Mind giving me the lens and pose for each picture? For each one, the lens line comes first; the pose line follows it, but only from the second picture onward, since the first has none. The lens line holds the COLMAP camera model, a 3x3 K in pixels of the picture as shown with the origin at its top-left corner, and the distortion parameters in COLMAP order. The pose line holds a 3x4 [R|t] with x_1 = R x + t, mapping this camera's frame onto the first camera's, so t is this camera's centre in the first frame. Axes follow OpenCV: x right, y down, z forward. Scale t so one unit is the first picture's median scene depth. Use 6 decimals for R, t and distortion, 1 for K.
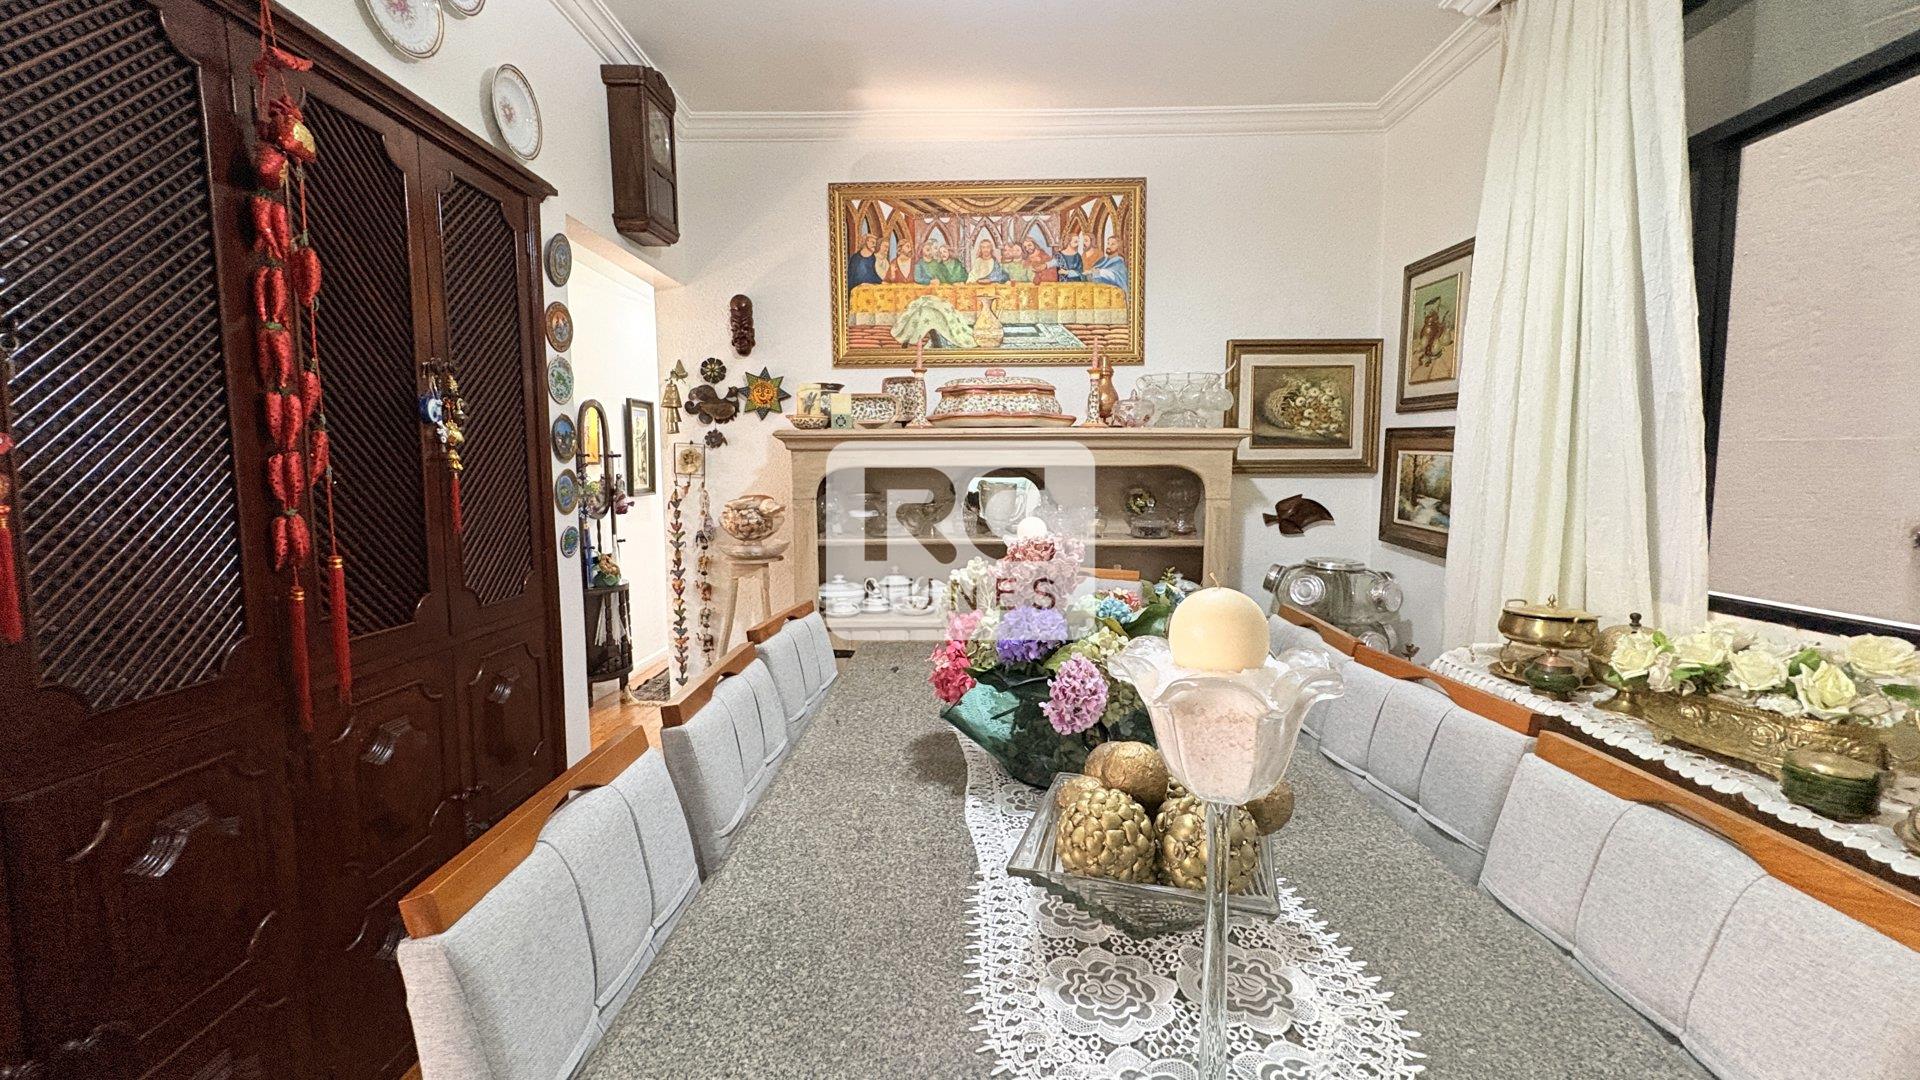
lens RADIAL K [[765.1, 0, 960.6], [0, 765.1, 535.0], [0, 0, 1]] dist [0.001538, 0.000531]
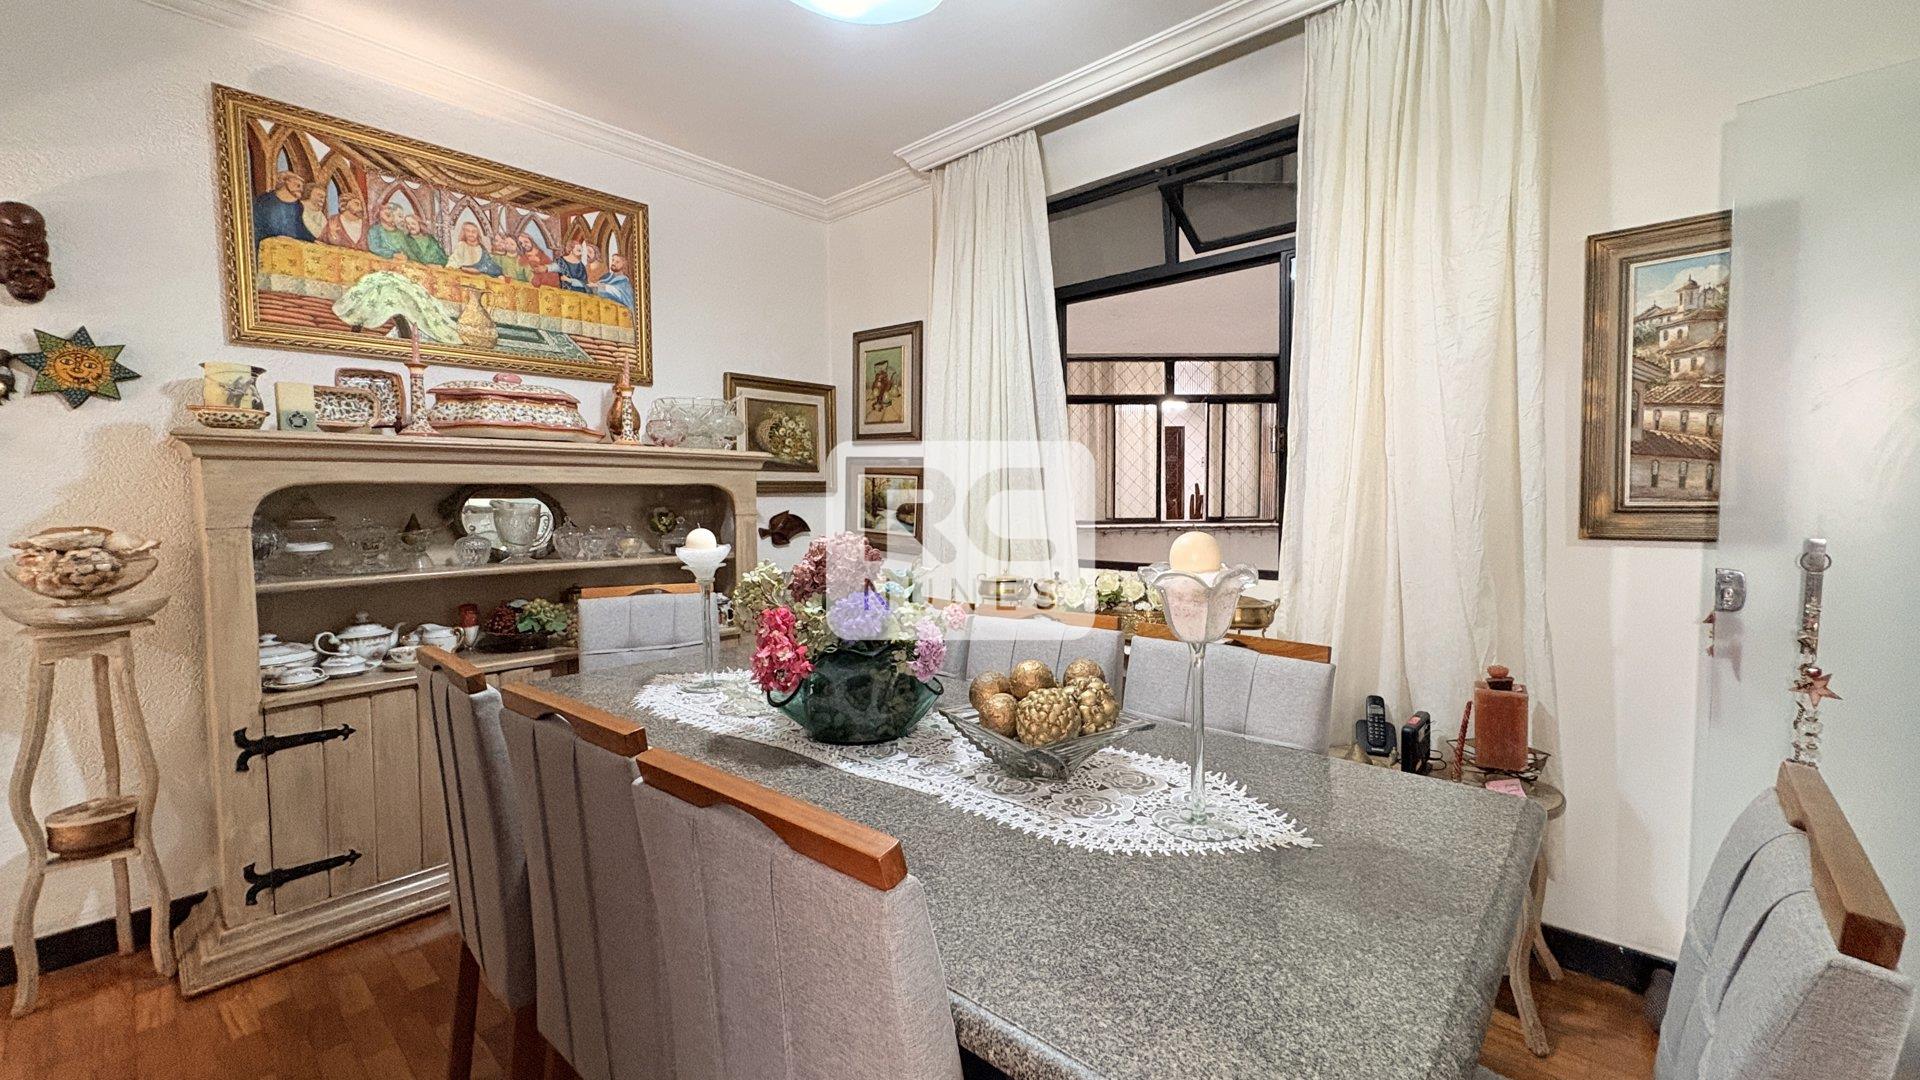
lens RADIAL K [[765.1, 0, 960.6], [0, 765.1, 535.0], [0, 0, 1]] dist [0.001538, 0.000531]
pose [[0.646792, -0.041949, 0.761512, -0.281698], [0.070048, 0.997533, -0.004545, 0.008289], [-0.759443, 0.056282, 0.648135, 0.039834]]
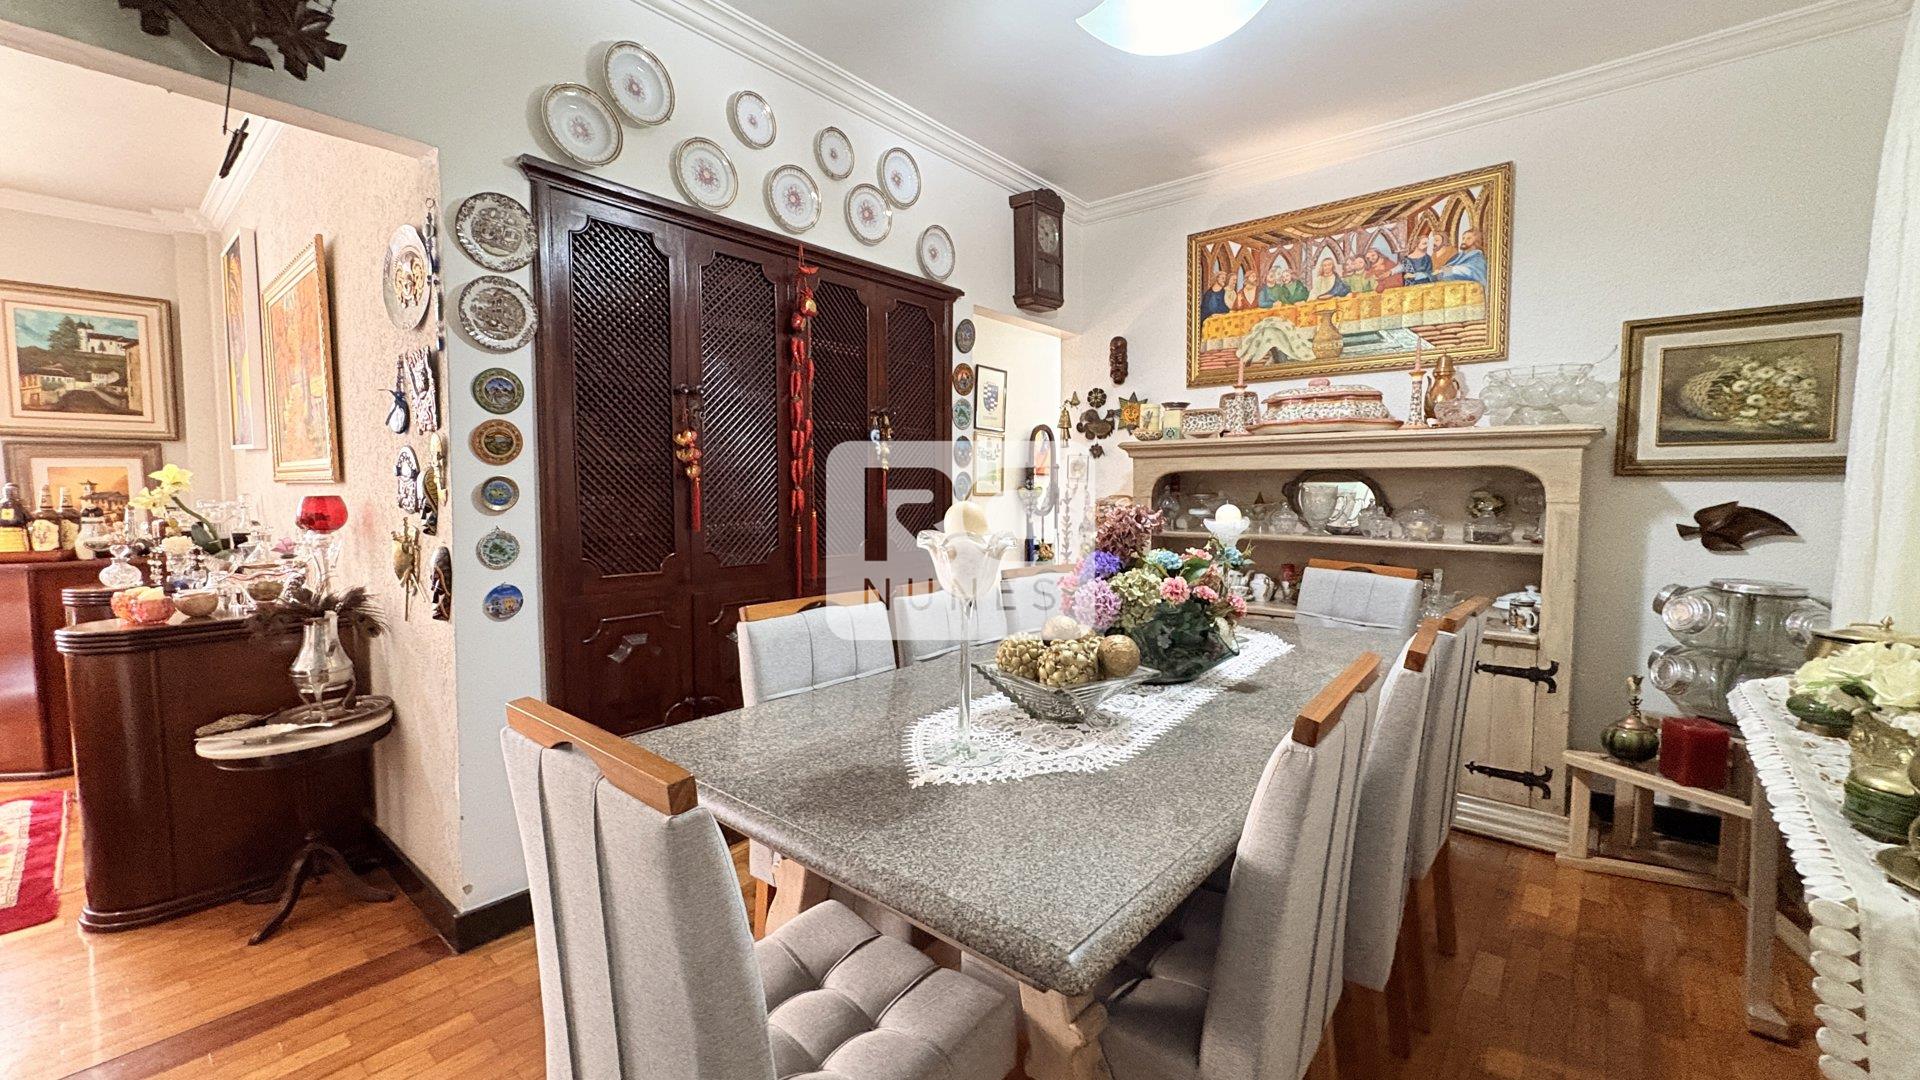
lens RADIAL K [[765.1, 0, 960.6], [0, 765.1, 535.0], [0, 0, 1]] dist [0.001538, 0.000531]
pose [[0.777011, 0.043866, -0.627957, 0.321545], [-0.058922, 0.998258, -0.003174, 0.032529], [0.626723, 0.039467, 0.778242, -0.134248]]
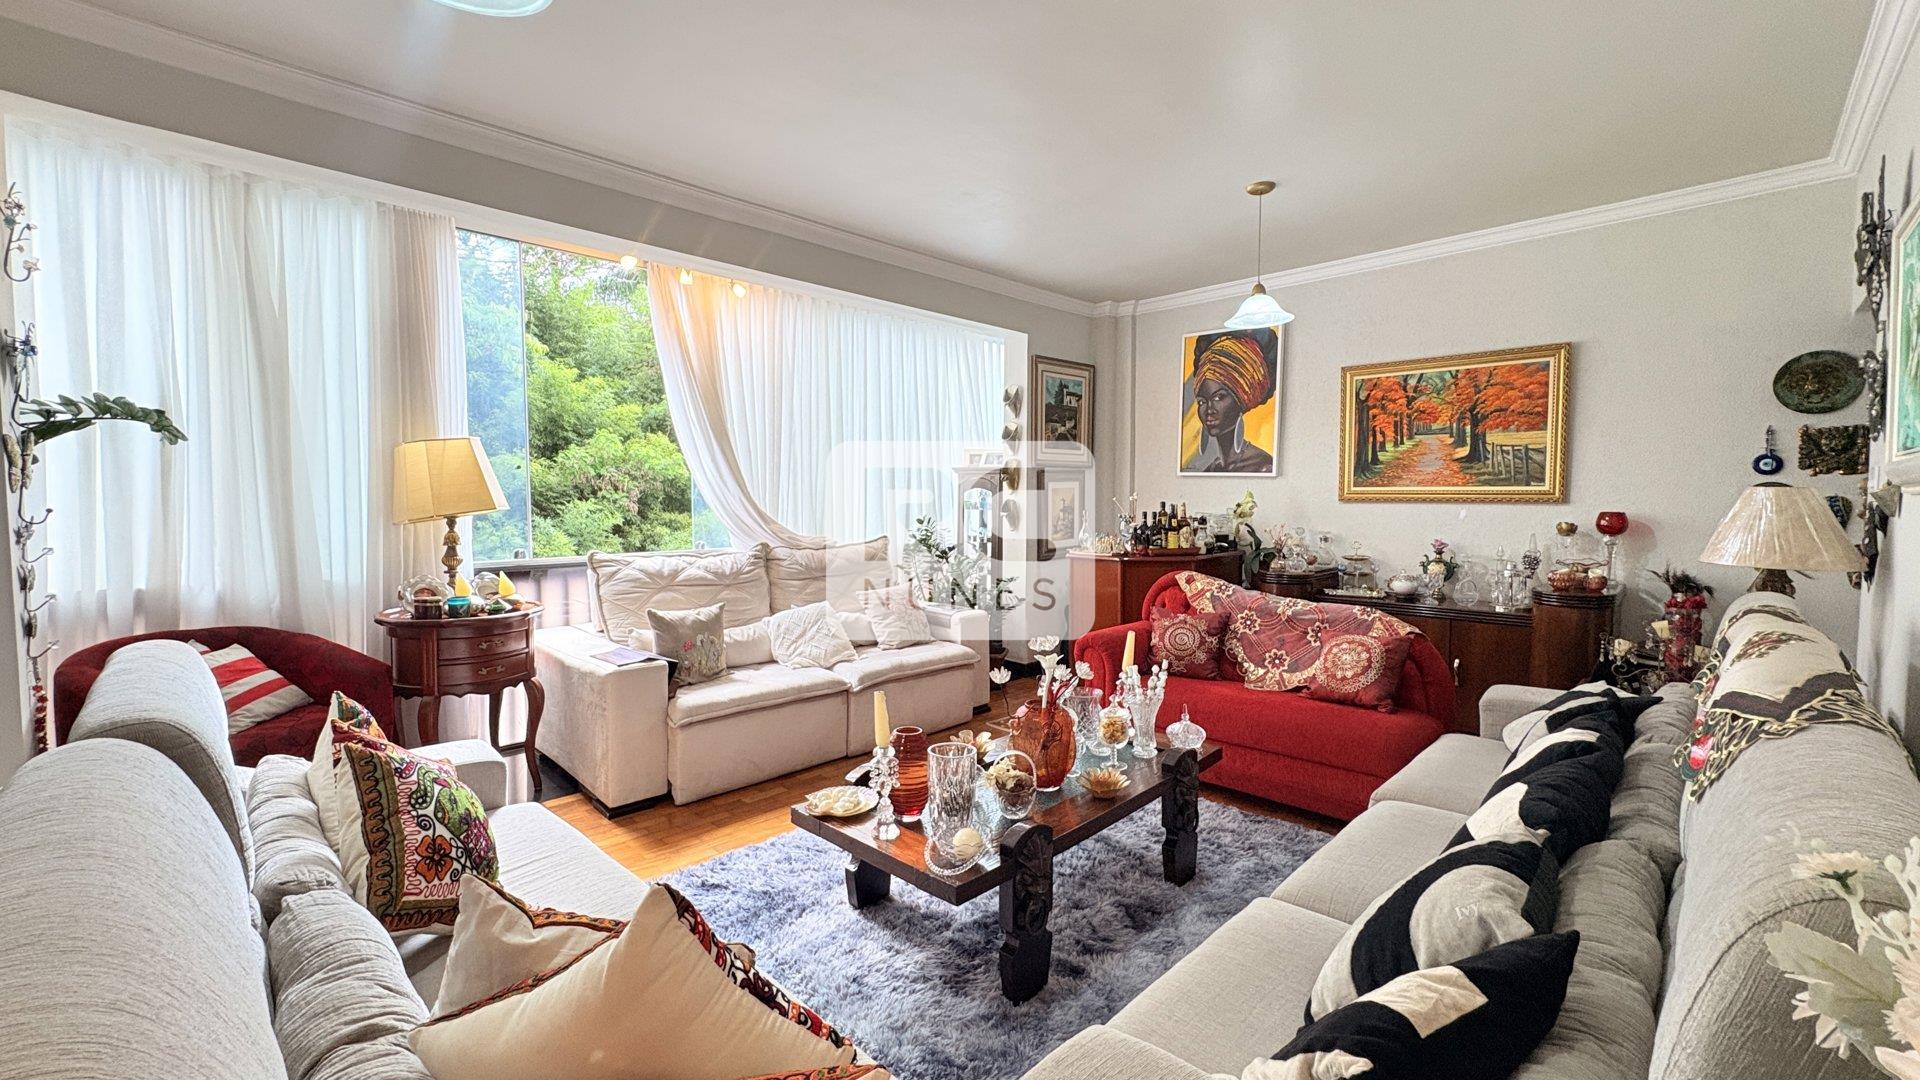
lens RADIAL K [[764.7, 0, 963.3], [0, 764.7, 536.1], [0, 0, 1]] dist [0.001264, -0.000038]
pose [[0.730604, 0.041963, -0.681510, -0.598158], [-0.062911, 0.998001, -0.005992, 0.138411], [0.679897, 0.047253, 0.731784, -1.524206]]
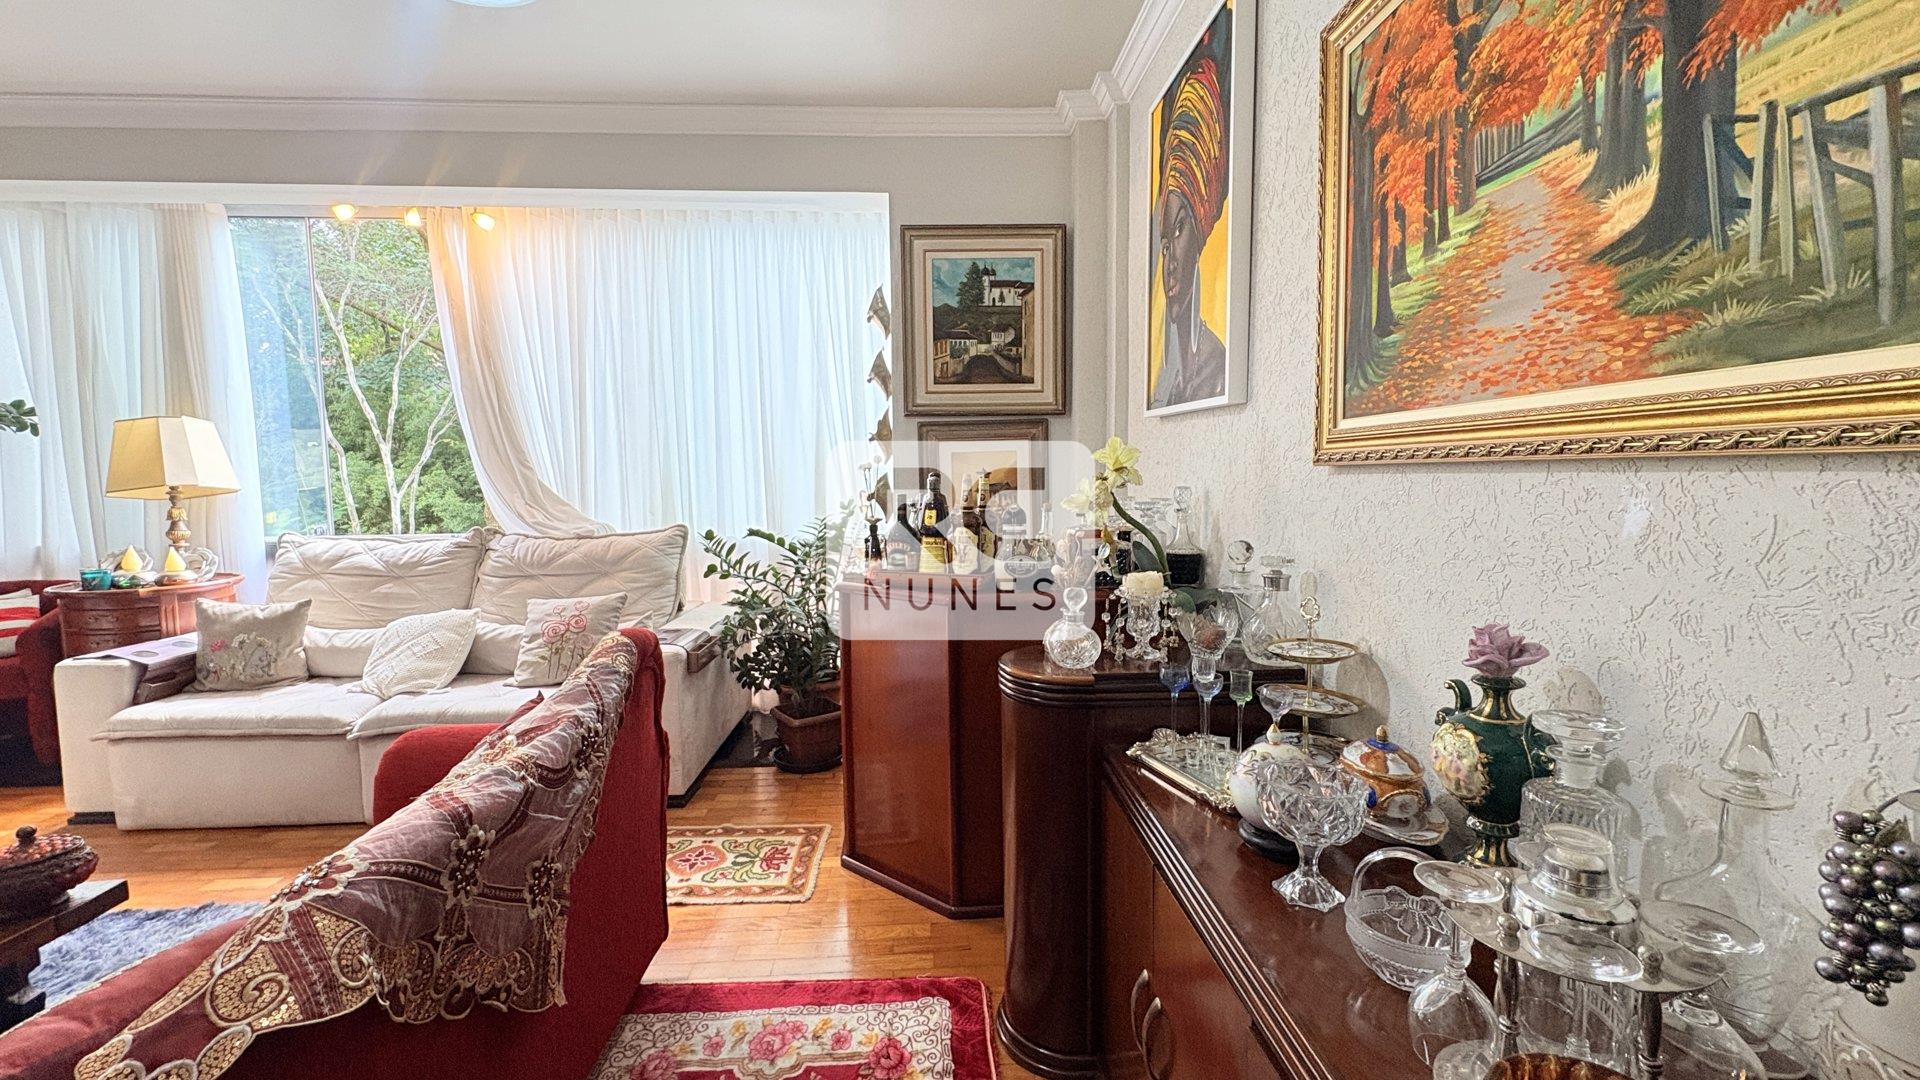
lens RADIAL K [[765.1, 0, 960.6], [0, 765.1, 535.0], [0, 0, 1]] dist [0.001538, 0.000531]
pose [[0.083728, 0.080119, -0.993263, -0.623208], [-0.076680, 0.994325, 0.073741, 0.038402], [0.993534, 0.069990, 0.089396, -0.169366]]
